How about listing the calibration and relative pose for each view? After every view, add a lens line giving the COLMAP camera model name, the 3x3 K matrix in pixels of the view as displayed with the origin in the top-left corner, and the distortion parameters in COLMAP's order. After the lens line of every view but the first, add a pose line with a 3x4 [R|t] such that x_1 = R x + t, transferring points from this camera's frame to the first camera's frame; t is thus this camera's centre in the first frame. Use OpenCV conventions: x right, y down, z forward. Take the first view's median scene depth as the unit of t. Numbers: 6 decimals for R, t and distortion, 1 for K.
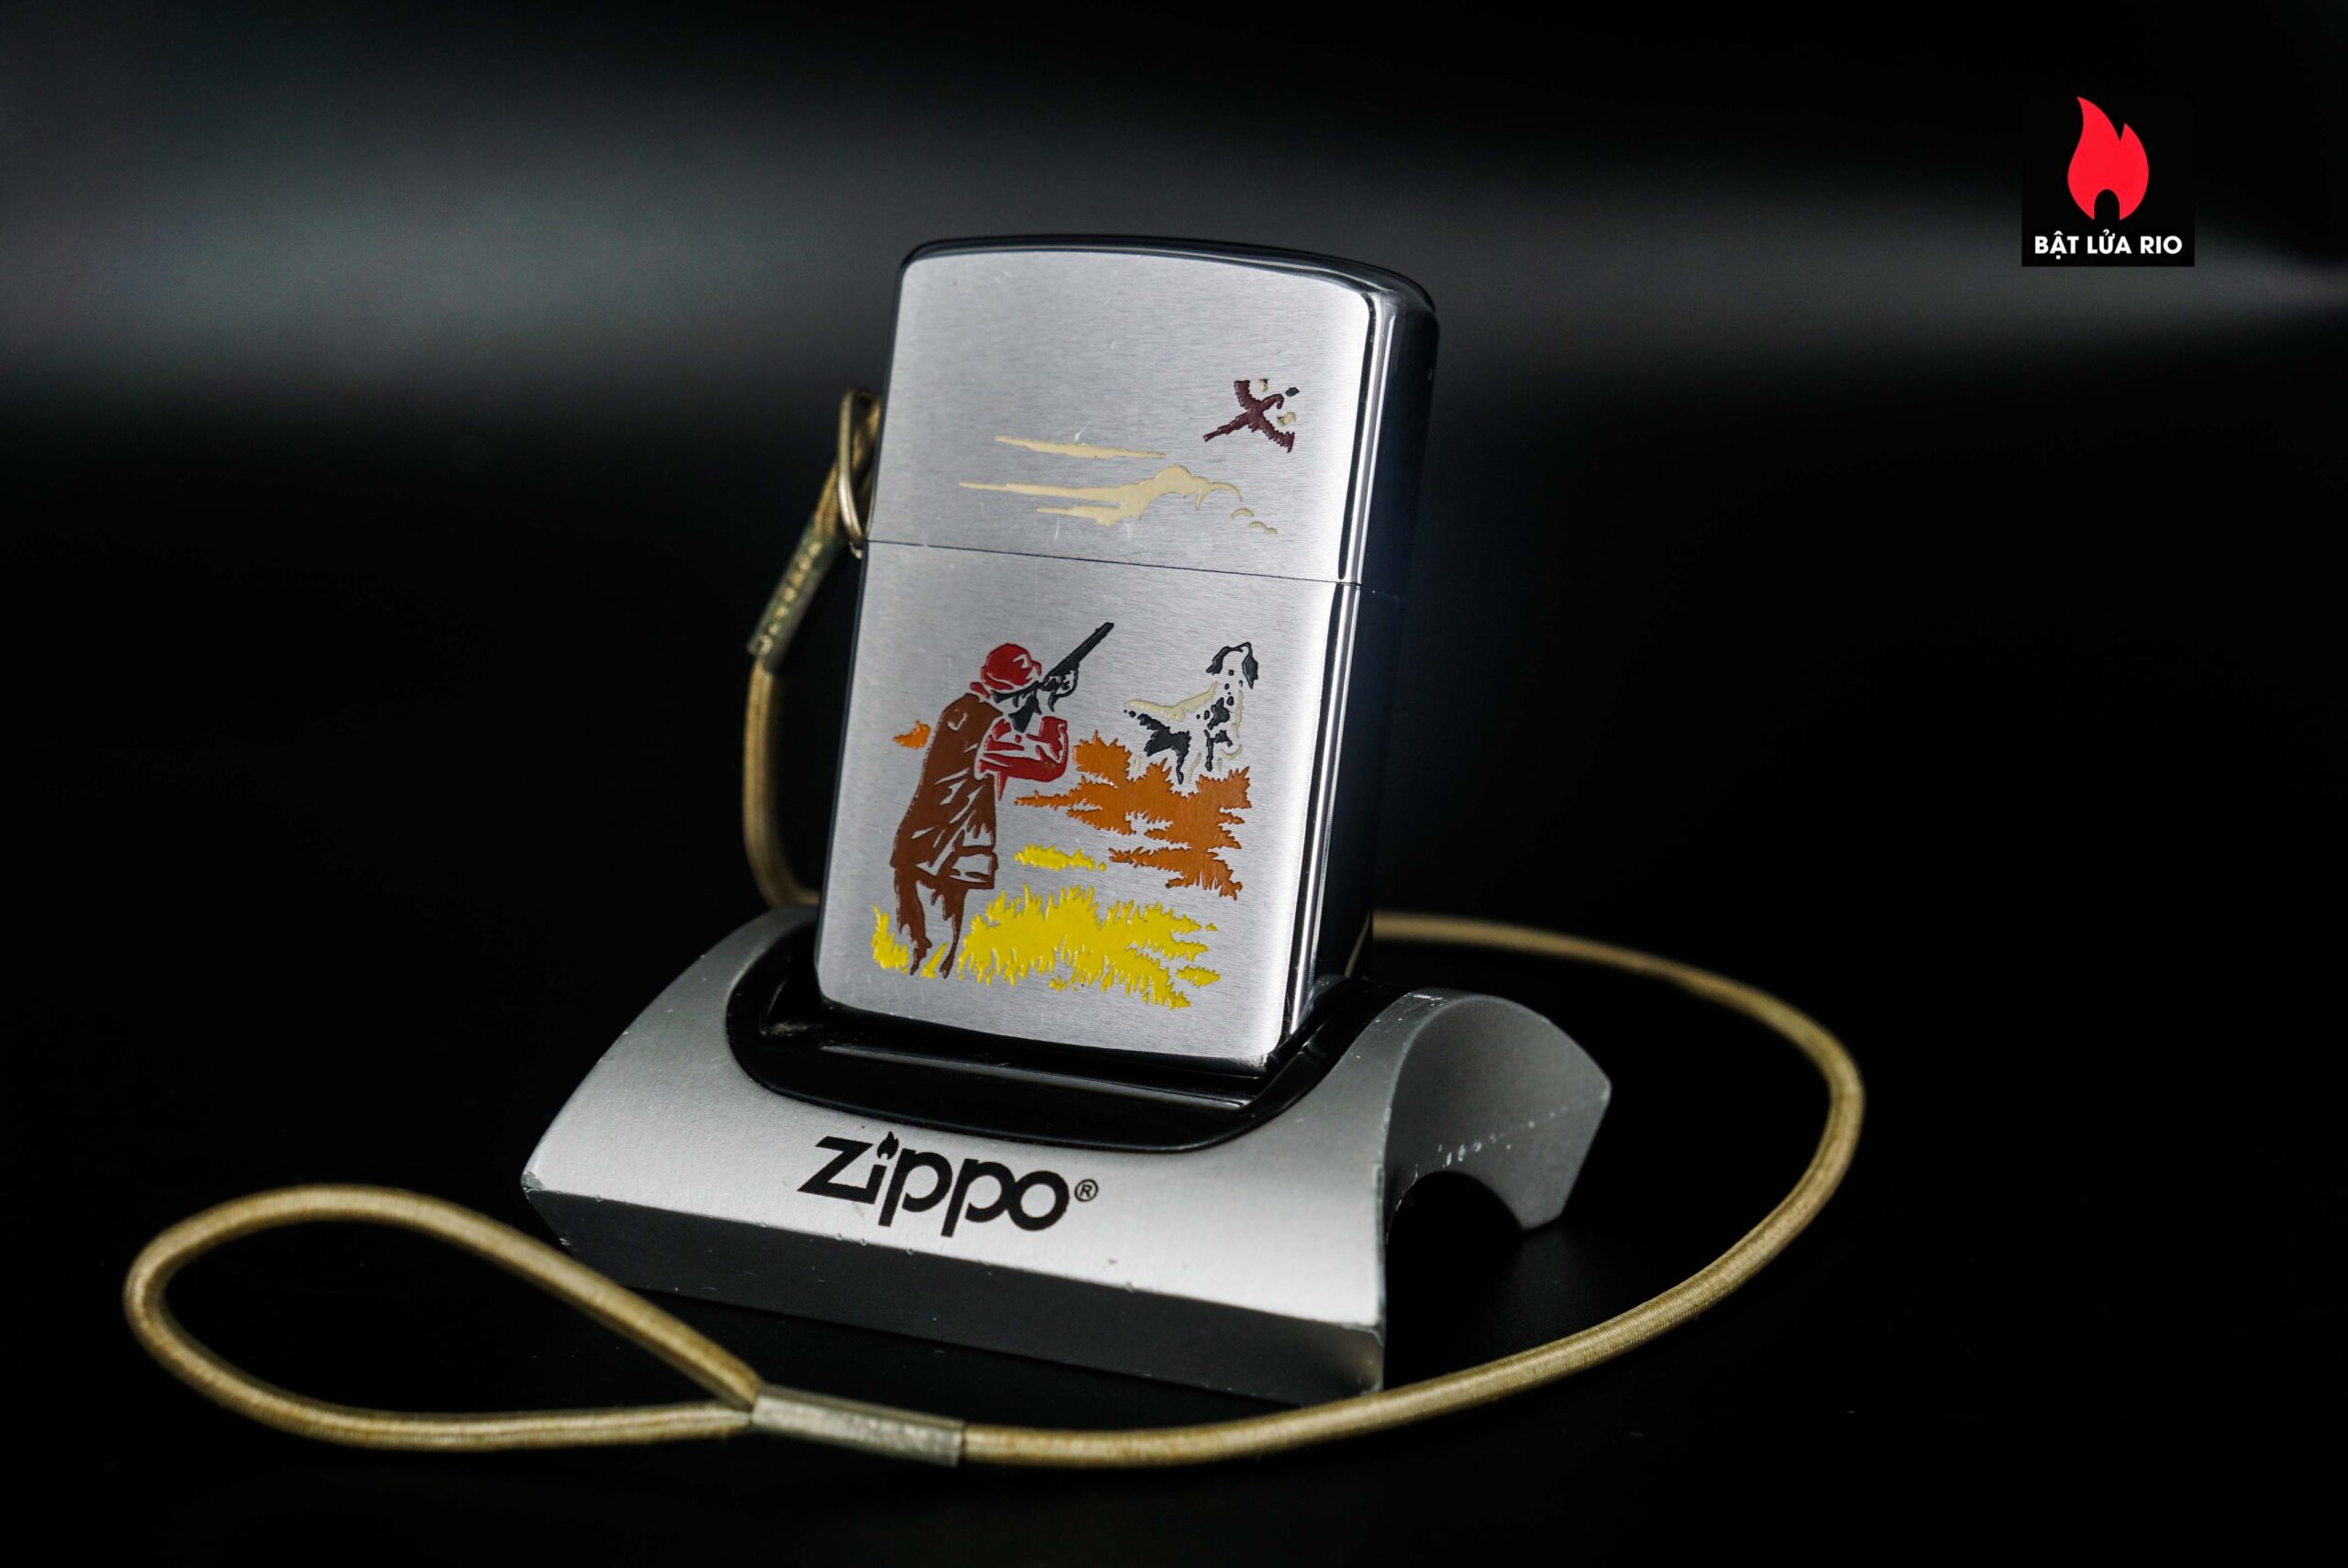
lens RADIAL K [[3776.2, 0, 1177.1], [0, 3776.2, 565.2], [0, 0, 1]] dist [0.253698, -0.048984]
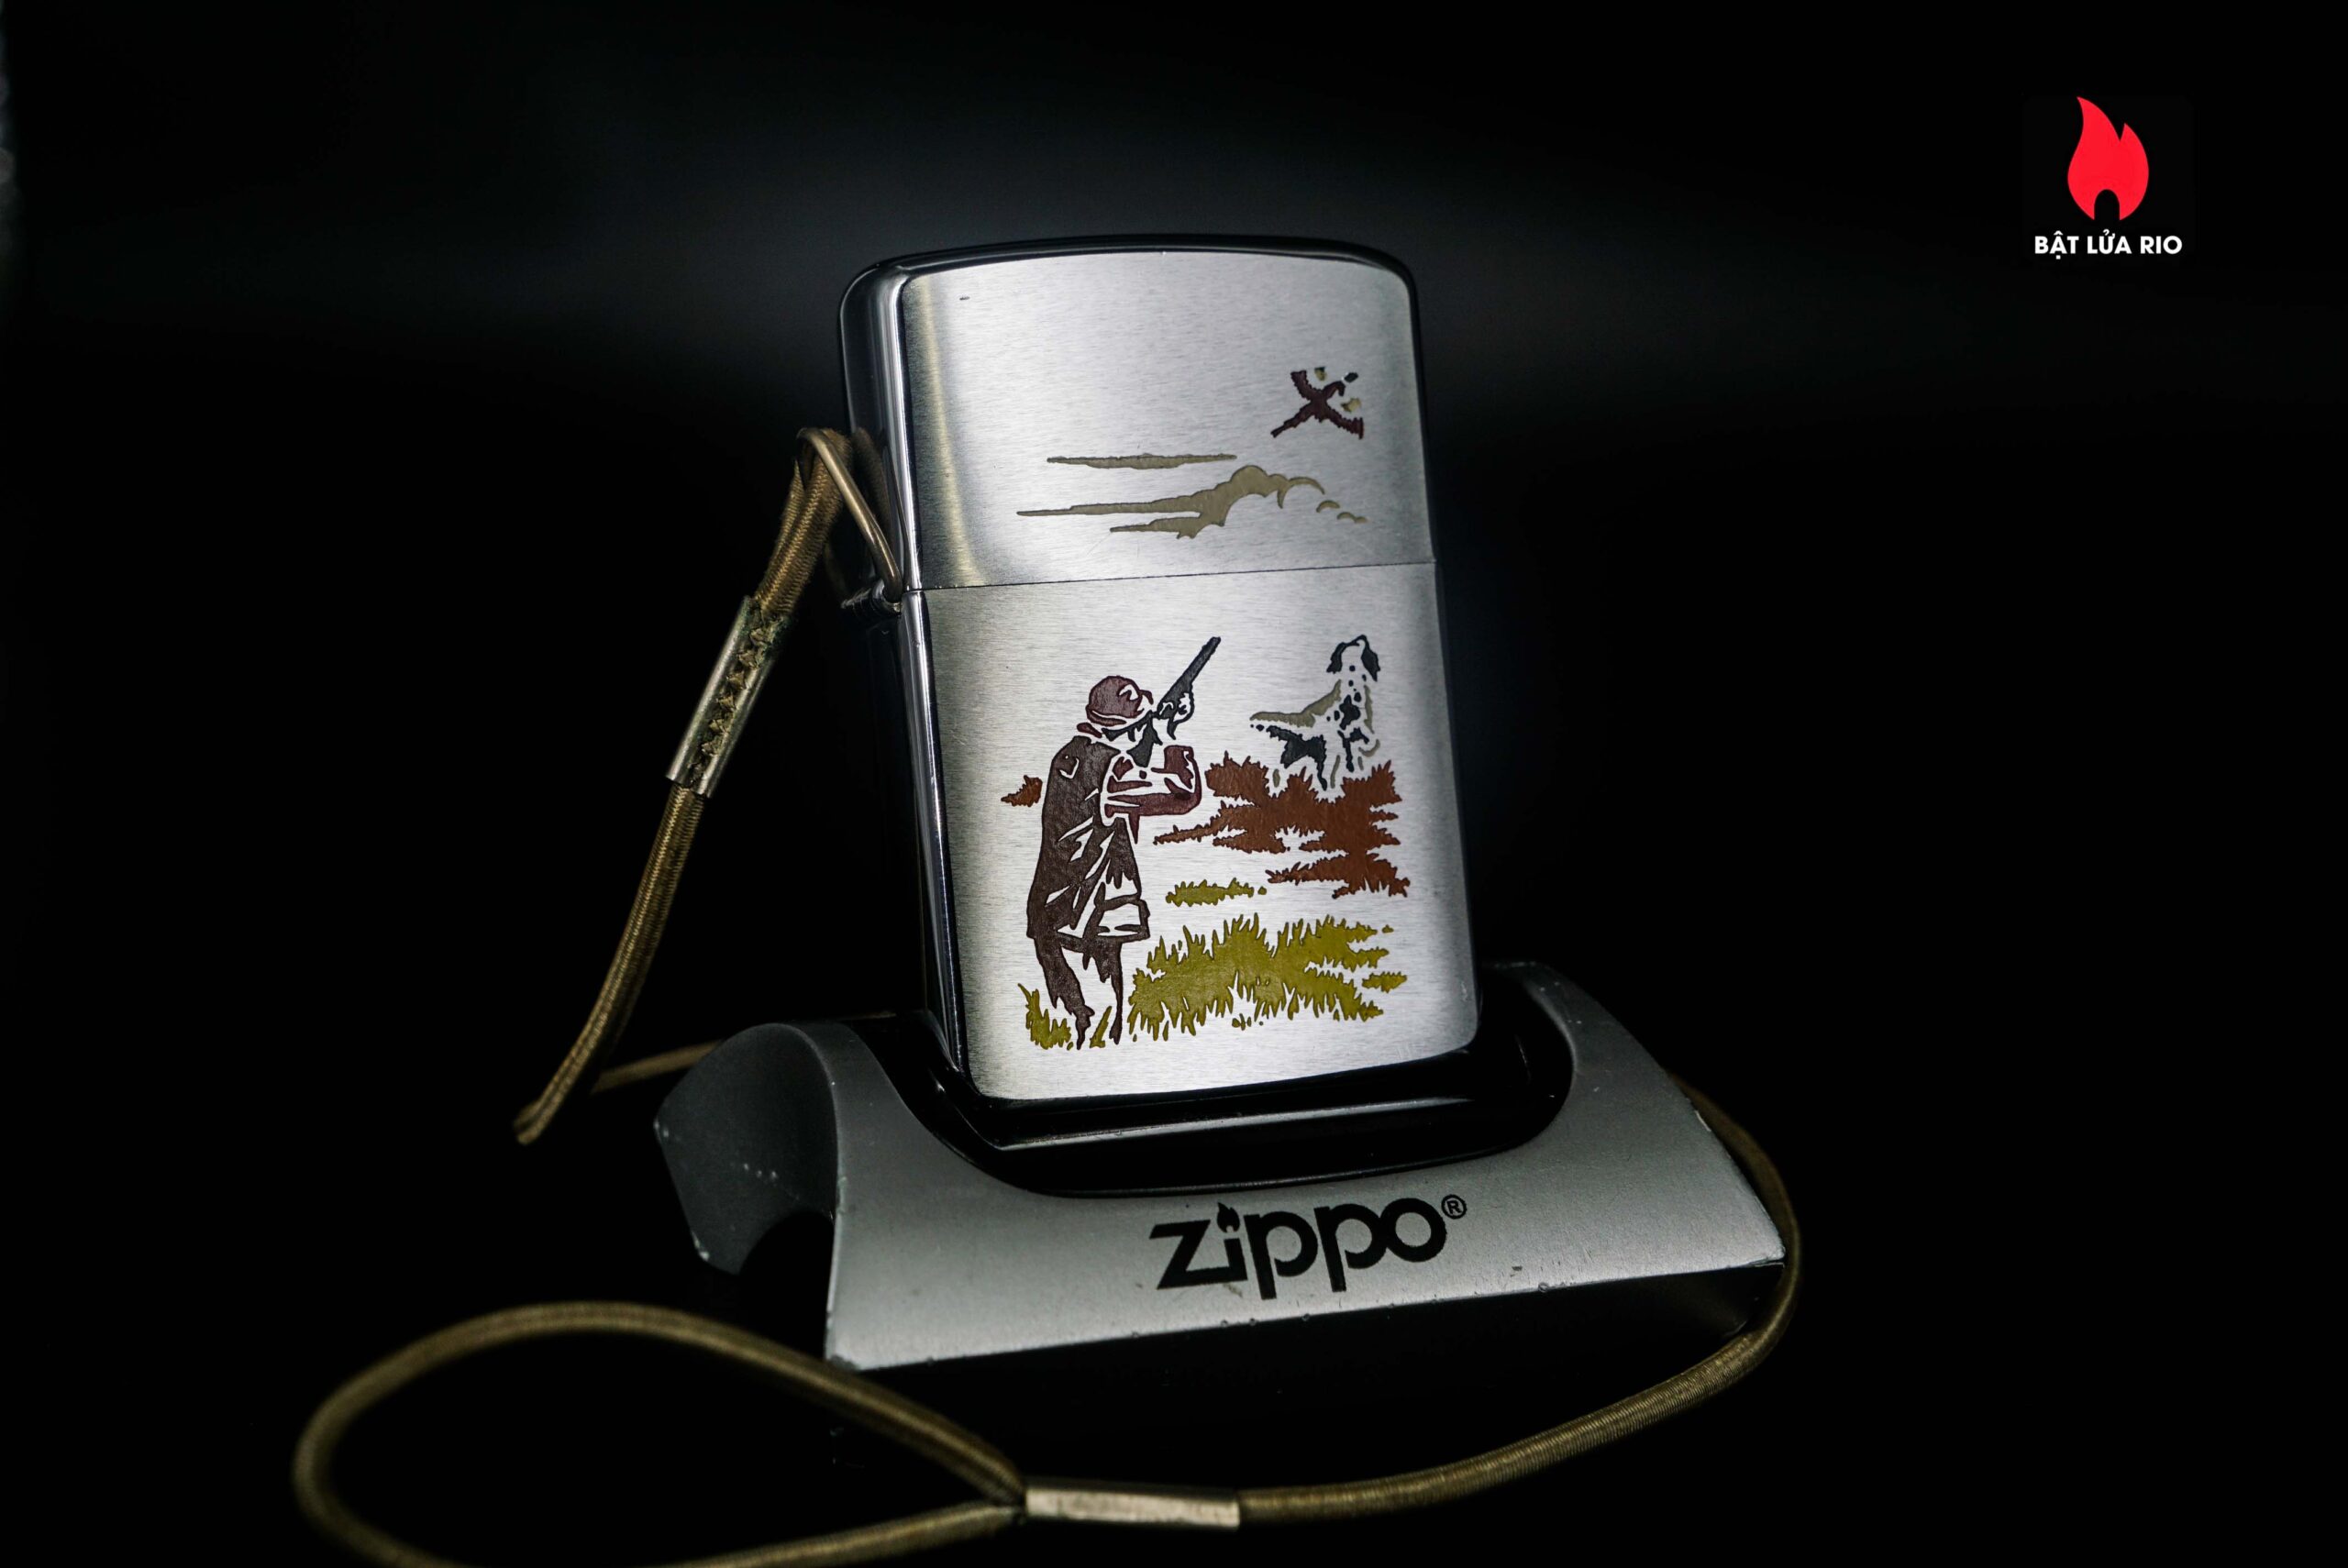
lens RADIAL K [[3776.2, 0, 1177.1], [0, 3776.2, 565.2], [0, 0, 1]] dist [0.253698, -0.048984]
pose [[0.740886, -0.111628, 0.662290, -0.655758], [0.132710, 0.990981, 0.018569, -0.021793], [-0.658389, 0.074135, 0.749018, 0.297182]]
